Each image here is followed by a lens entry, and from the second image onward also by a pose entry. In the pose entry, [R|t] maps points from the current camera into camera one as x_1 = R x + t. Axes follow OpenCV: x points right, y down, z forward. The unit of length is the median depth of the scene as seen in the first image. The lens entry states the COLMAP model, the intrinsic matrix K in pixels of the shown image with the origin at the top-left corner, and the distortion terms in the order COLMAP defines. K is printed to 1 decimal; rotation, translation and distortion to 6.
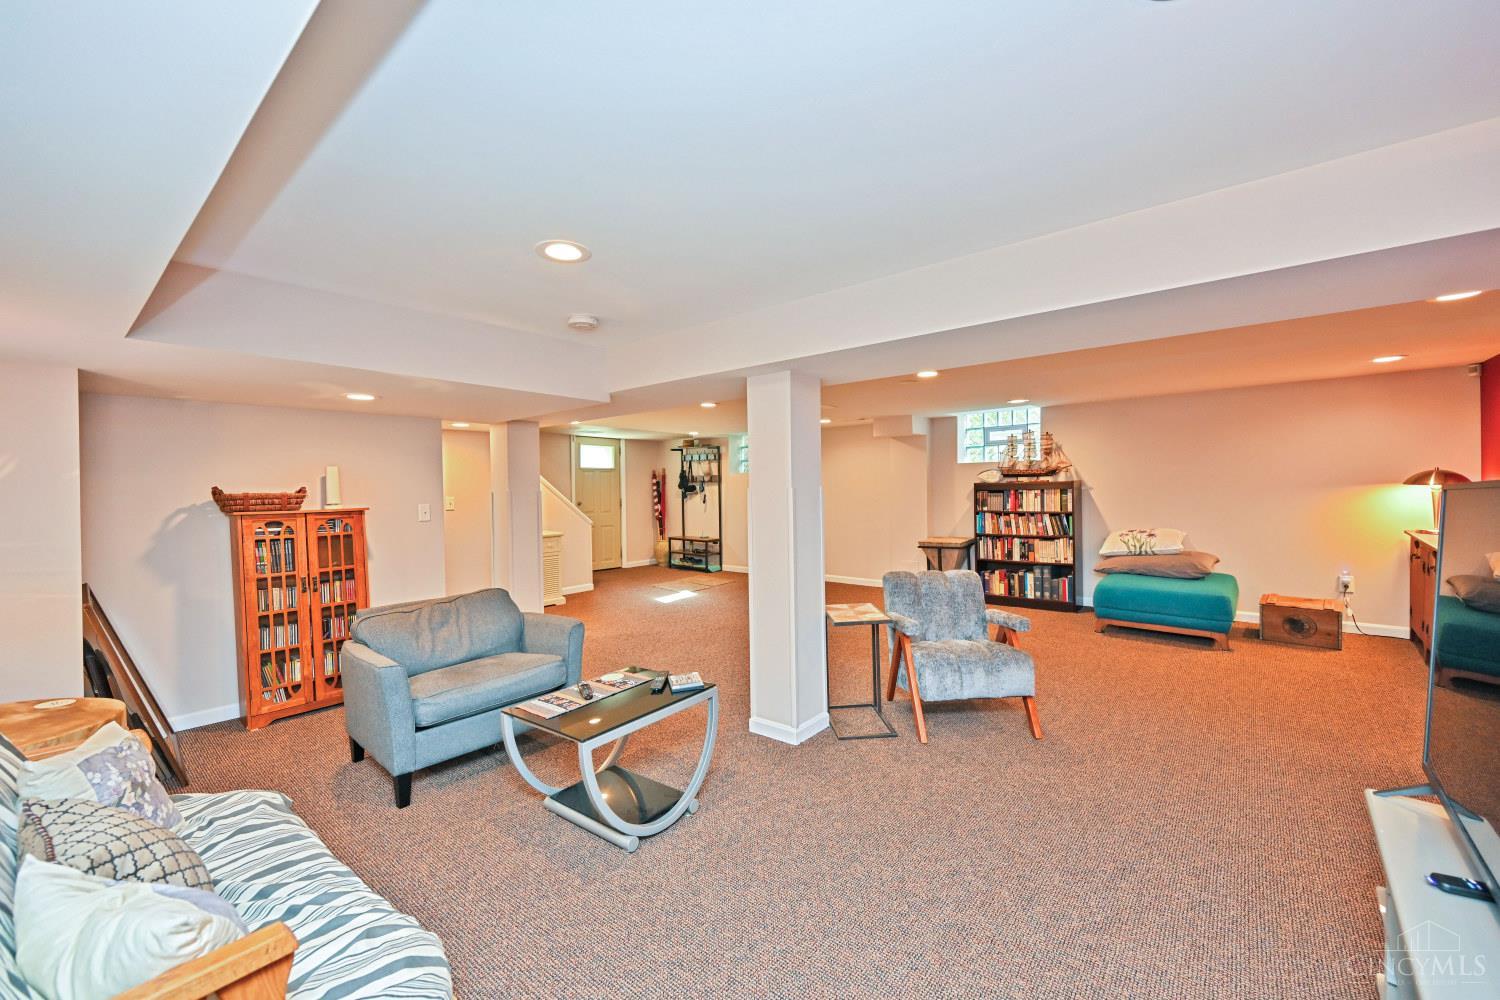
lens RADIAL K [[588.9, 0, 752.0], [0, 588.9, 499.5], [0, 0, 1]] dist [-0.002115, -0.000228]
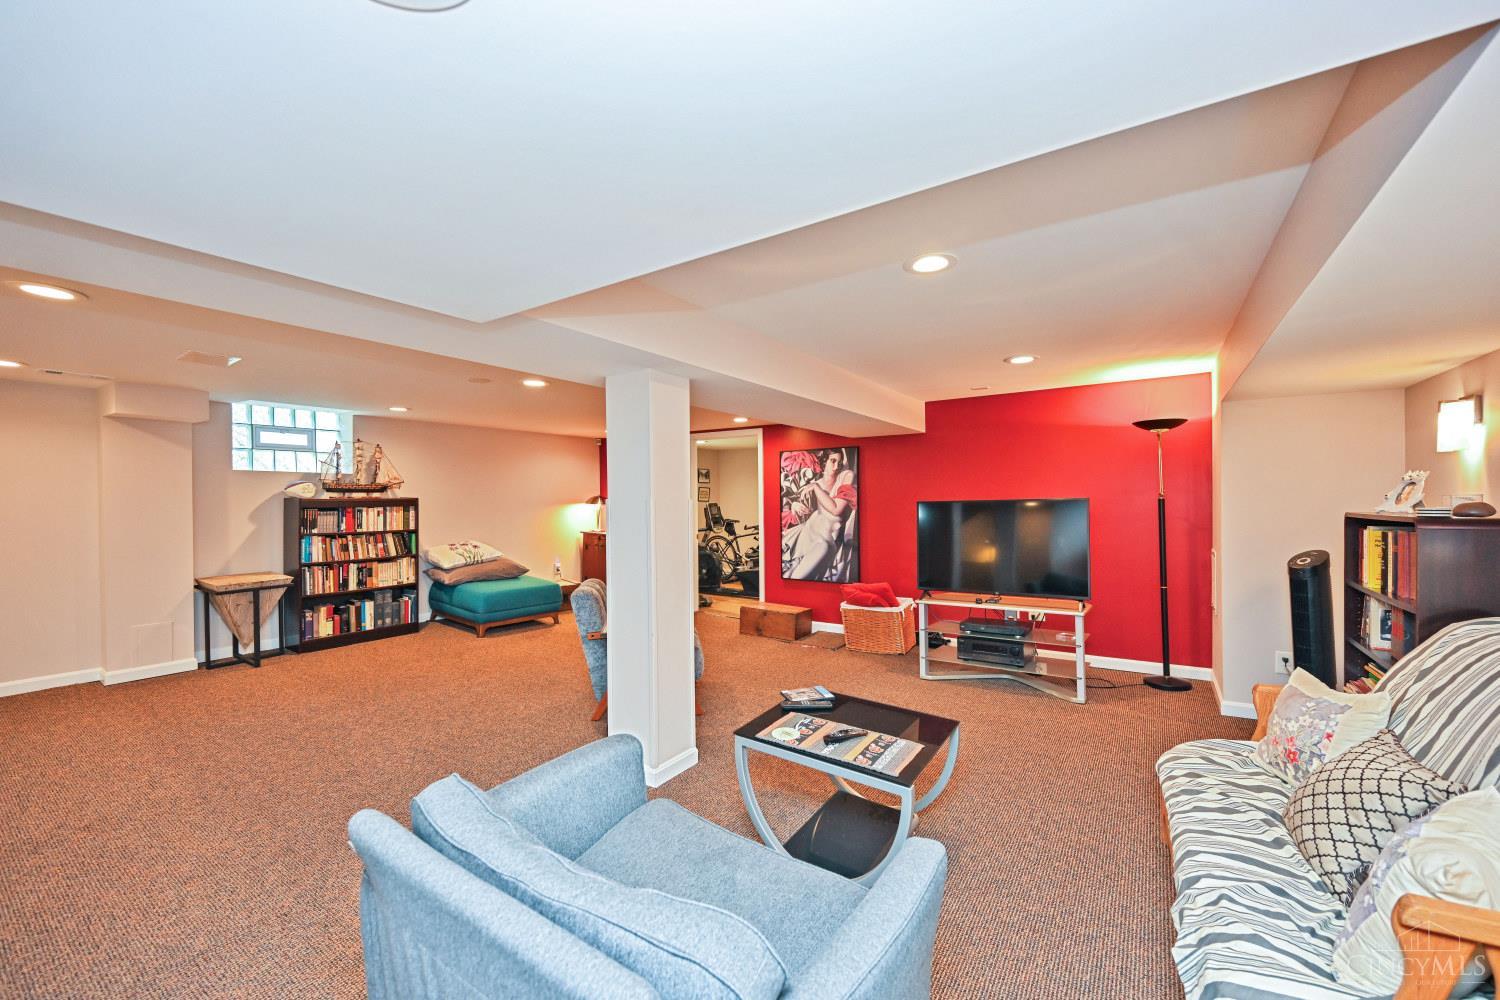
lens RADIAL K [[588.9, 0, 752.0], [0, 588.9, 499.5], [0, 0, 1]] dist [-0.002115, -0.000228]
pose [[-0.089795, 0.018109, 0.995796, -0.462824], [0.024096, 0.999582, -0.016006, 0.000222], [-0.995669, 0.022557, -0.090194, 0.501810]]
